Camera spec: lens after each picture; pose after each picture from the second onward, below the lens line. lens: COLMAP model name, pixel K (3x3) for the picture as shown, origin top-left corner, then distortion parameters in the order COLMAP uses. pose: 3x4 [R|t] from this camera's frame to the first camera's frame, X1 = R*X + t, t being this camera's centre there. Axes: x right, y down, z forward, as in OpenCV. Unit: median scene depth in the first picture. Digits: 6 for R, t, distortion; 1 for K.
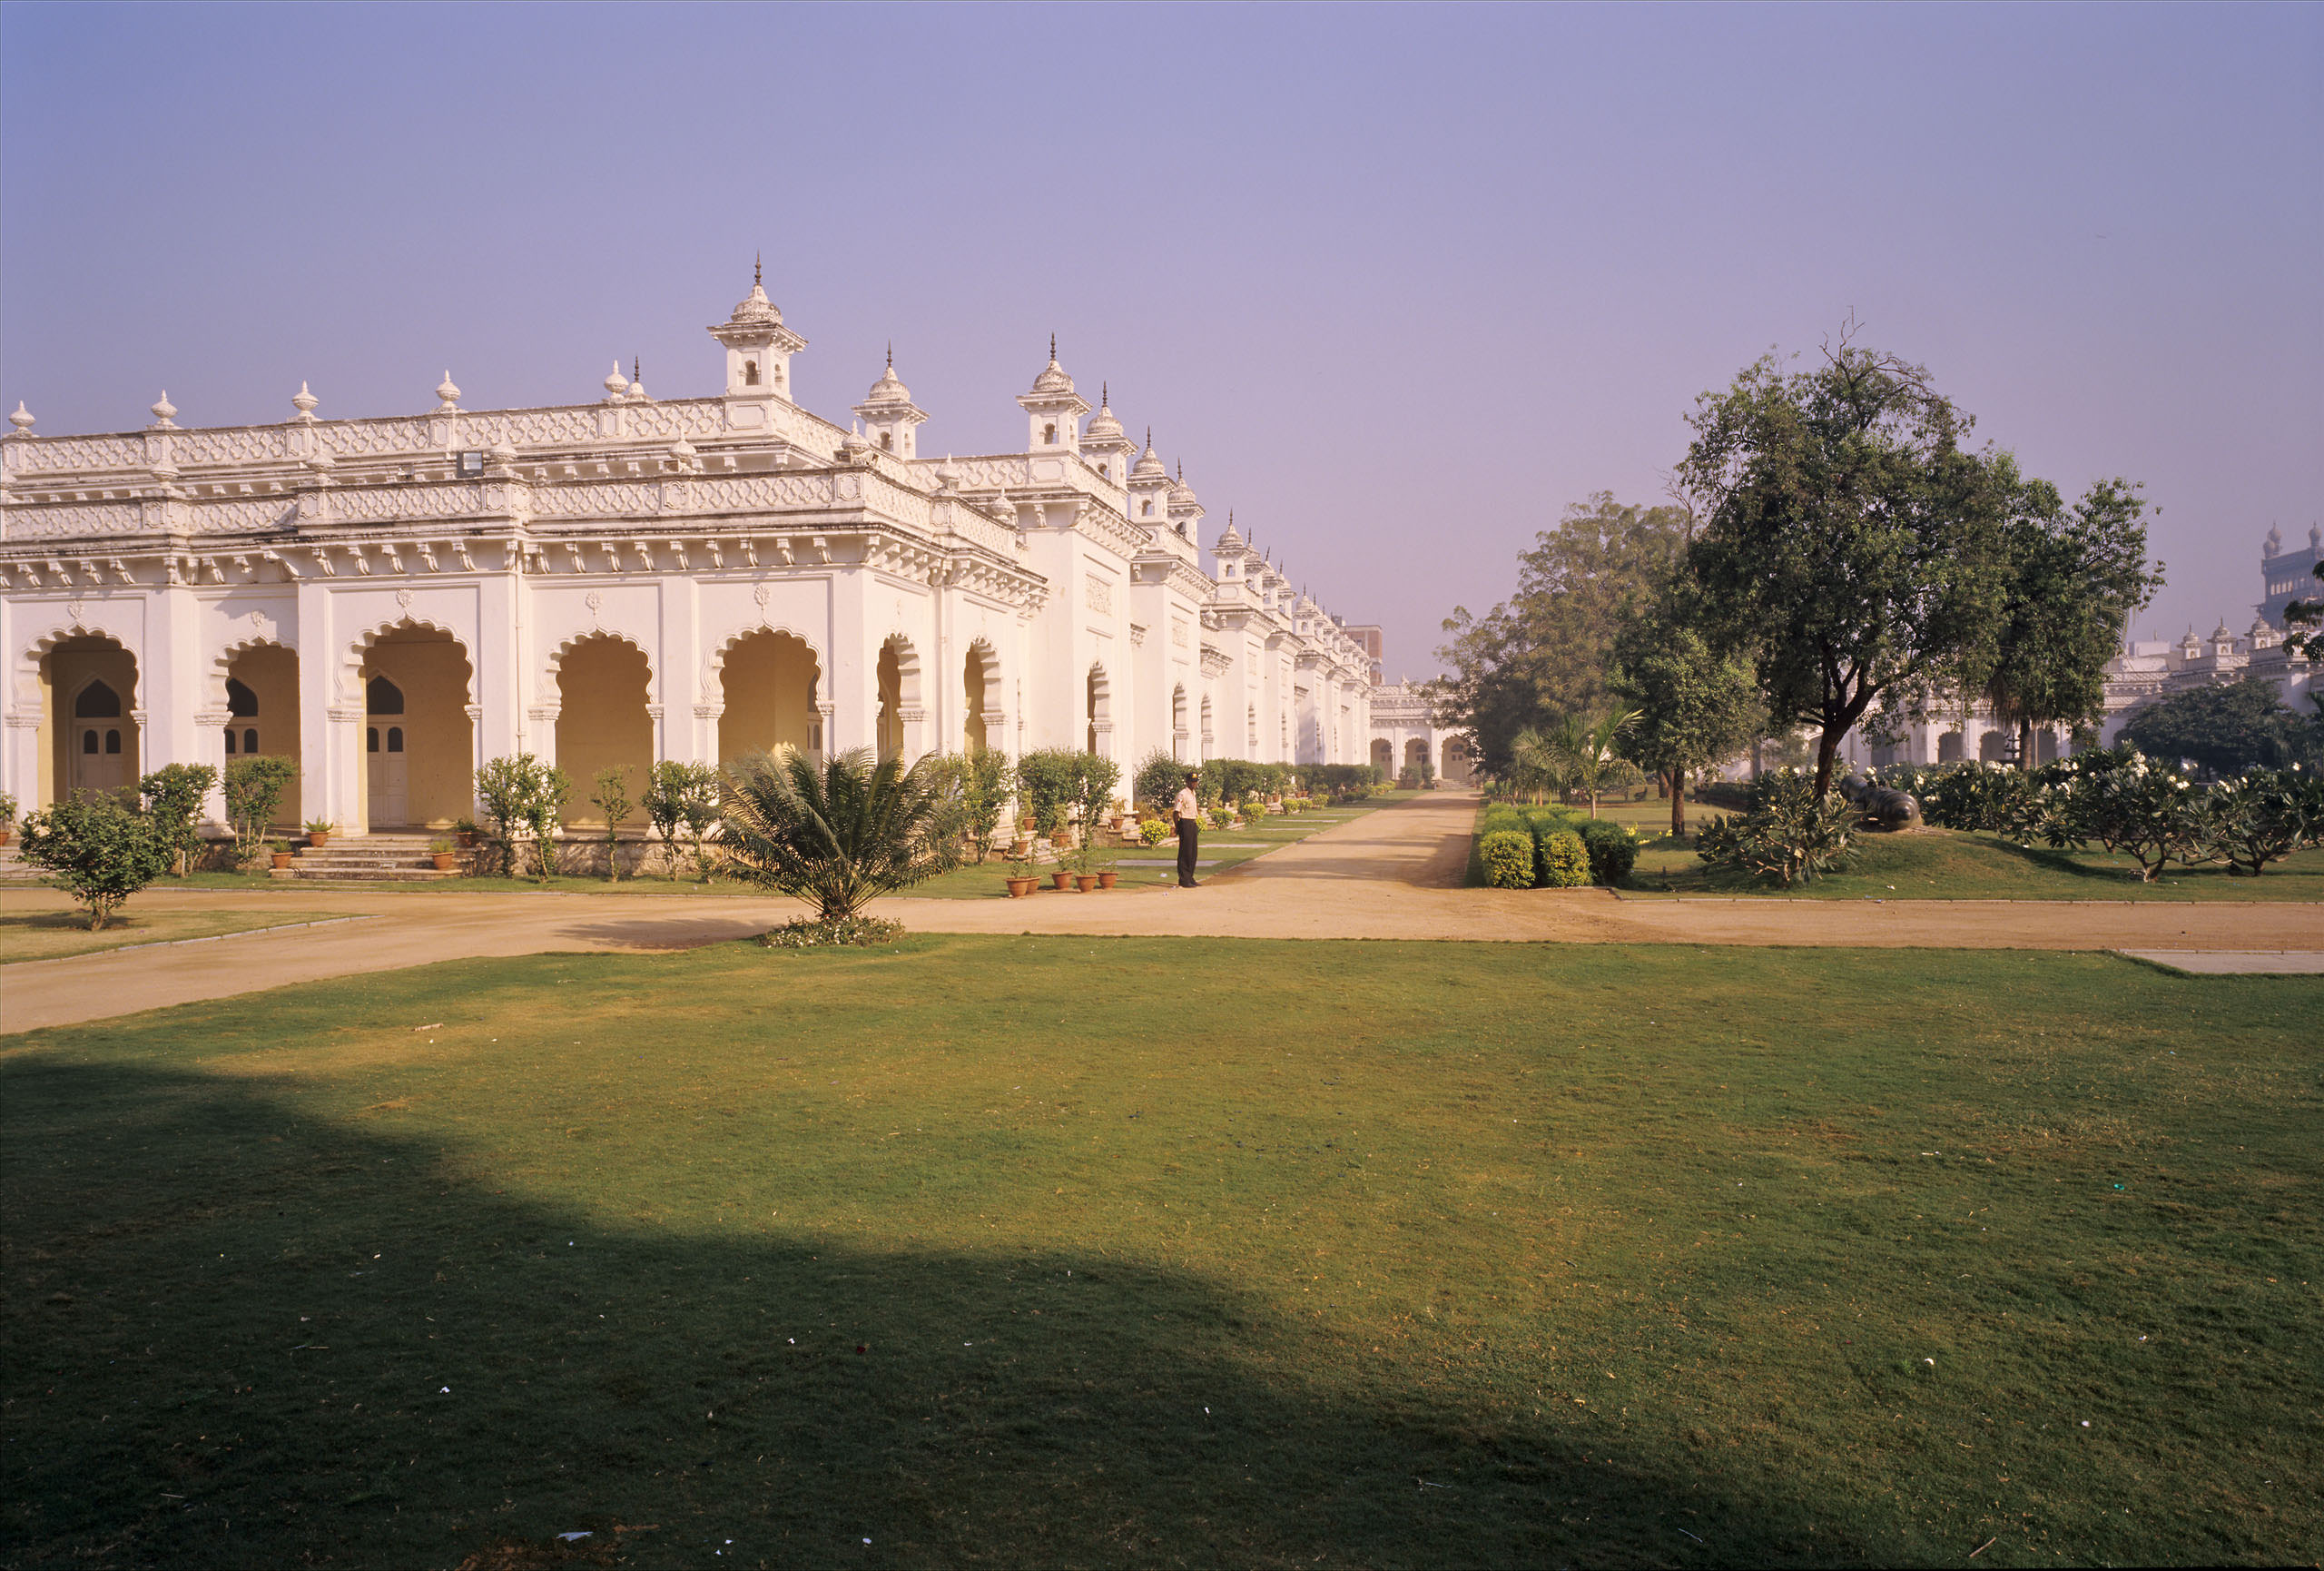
lens RADIAL K [[1667.6, 0, 1162.0], [0, 1667.6, 785.5], [0, 0, 1]] dist [0.004798, 0.005217]
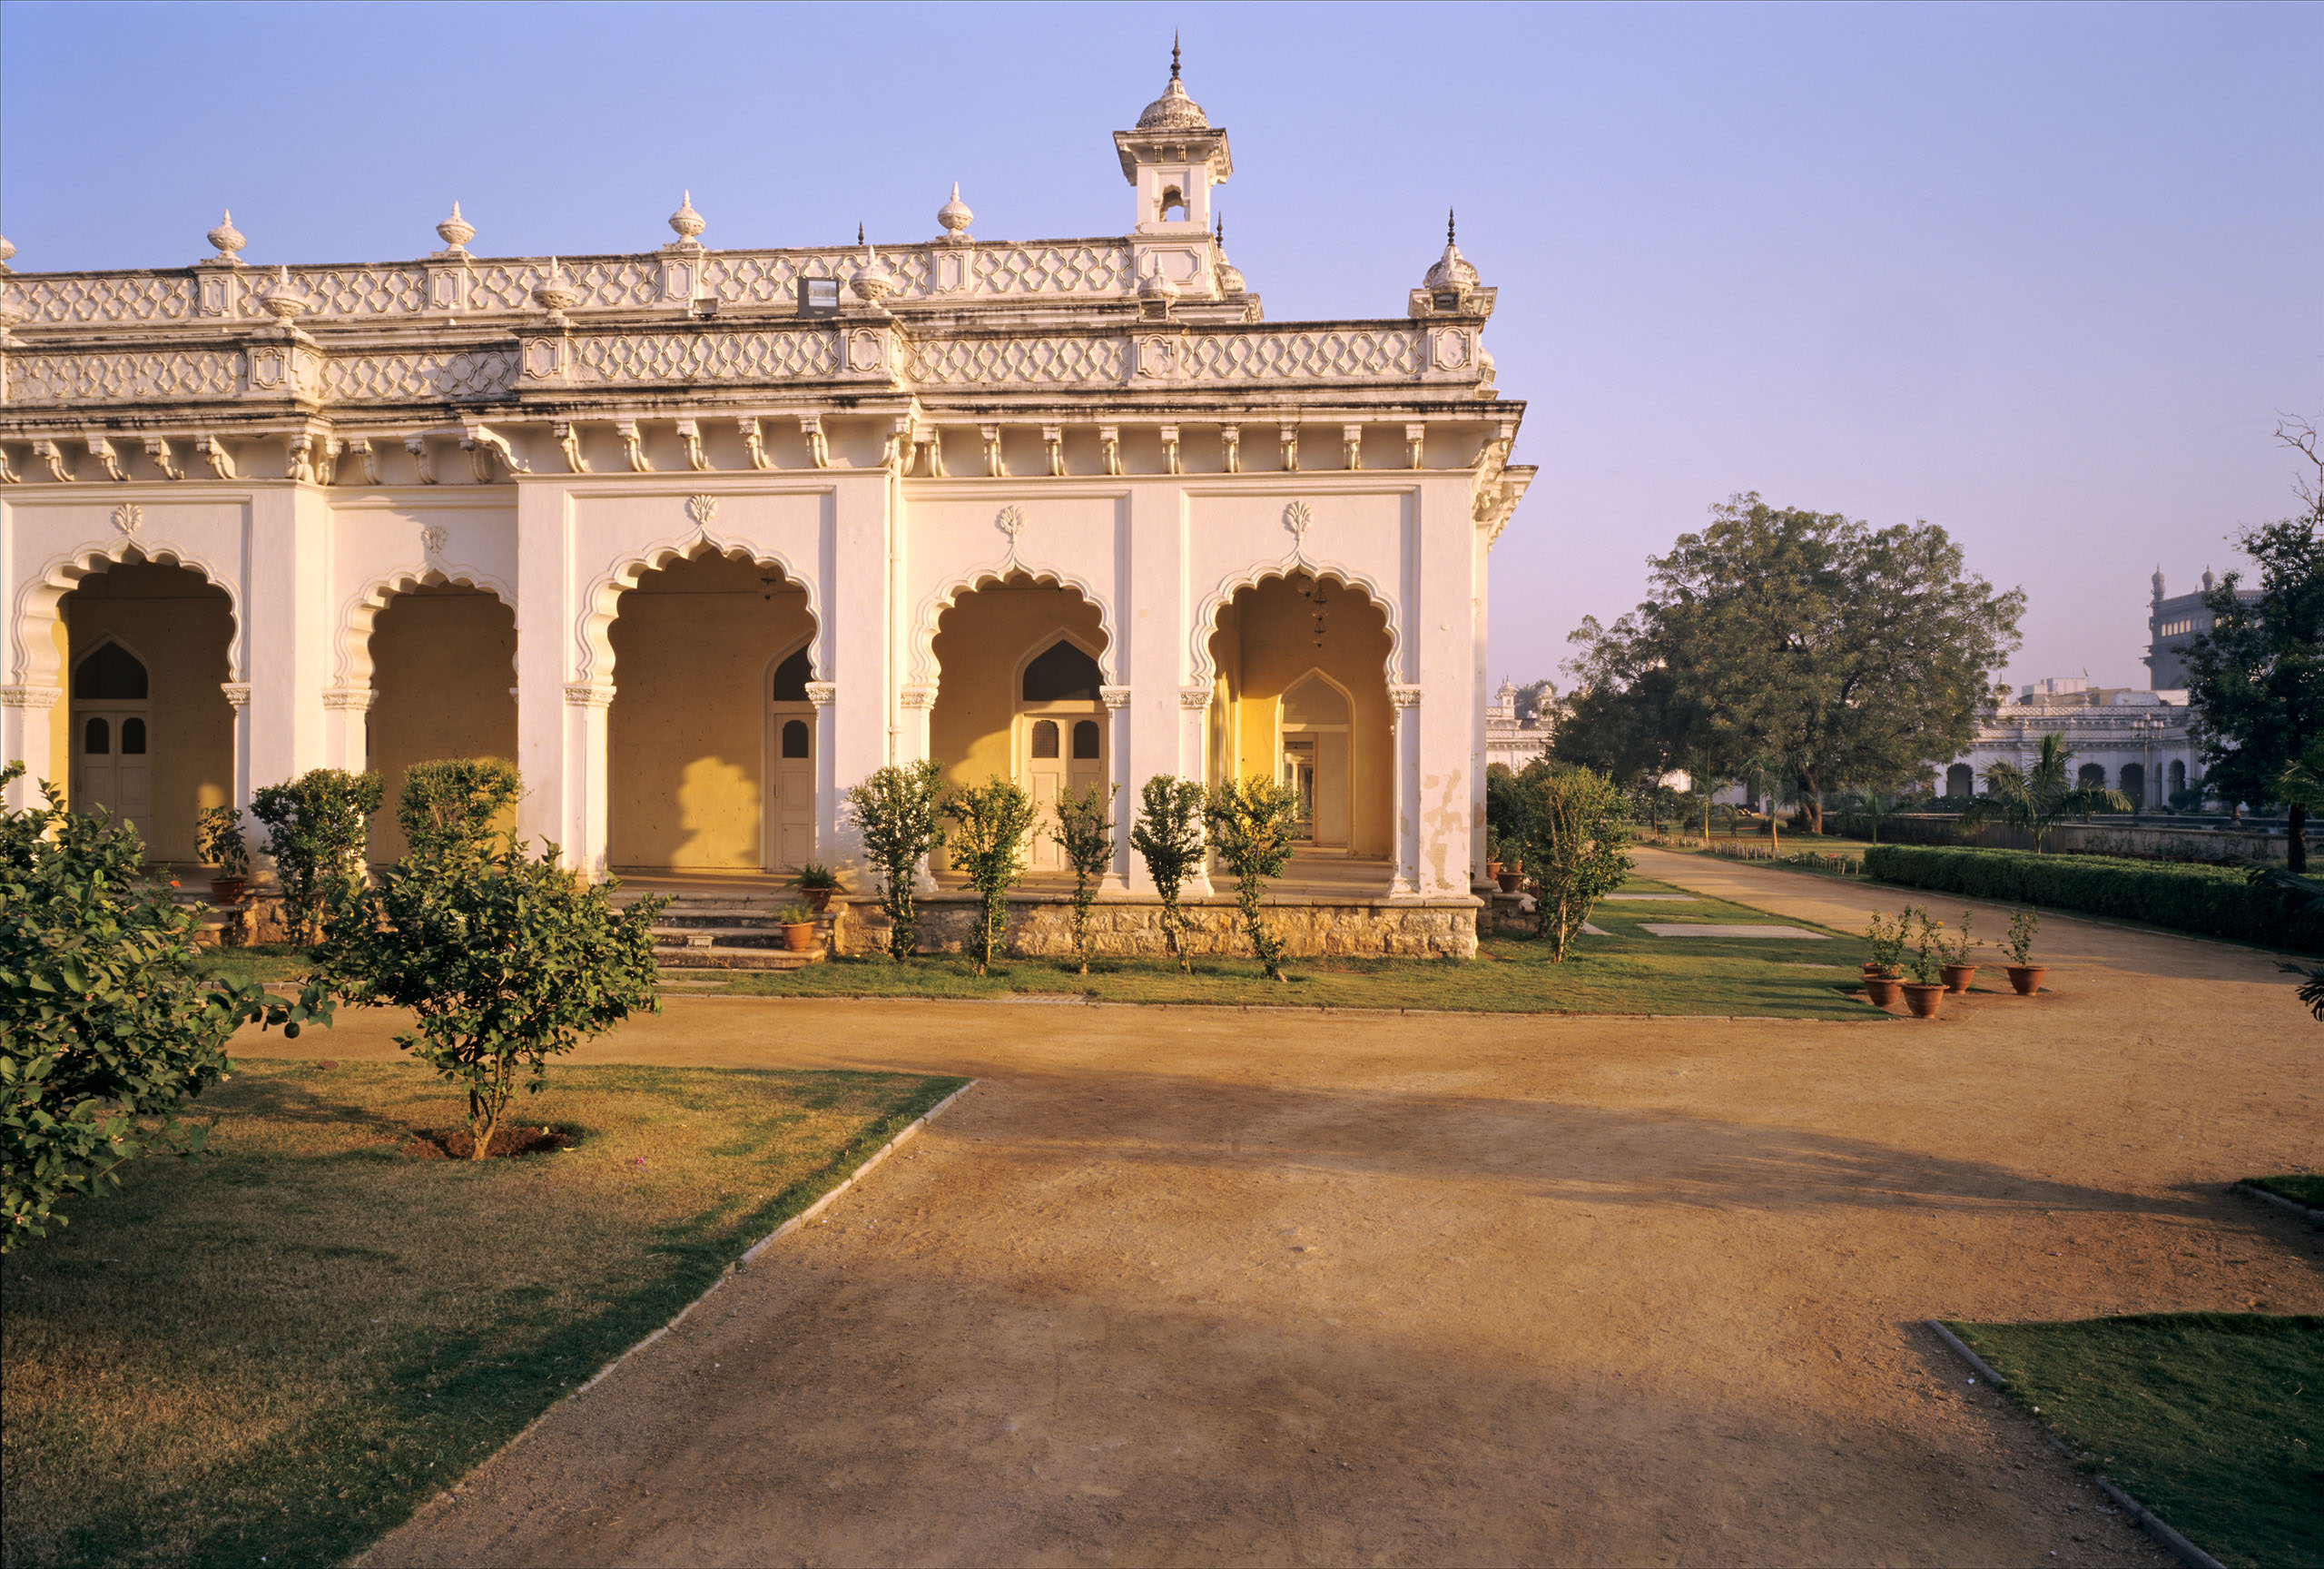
lens RADIAL K [[1639.1, 0, 1162.0], [0, 1639.1, 784.5], [0, 0, 1]] dist [-0.000911, -0.003377]
pose [[0.994529, 0.011417, 0.103833, -0.342511], [-0.009811, 0.999824, -0.015965, -0.001939], [-0.103997, 0.014859, 0.994467, 0.374406]]
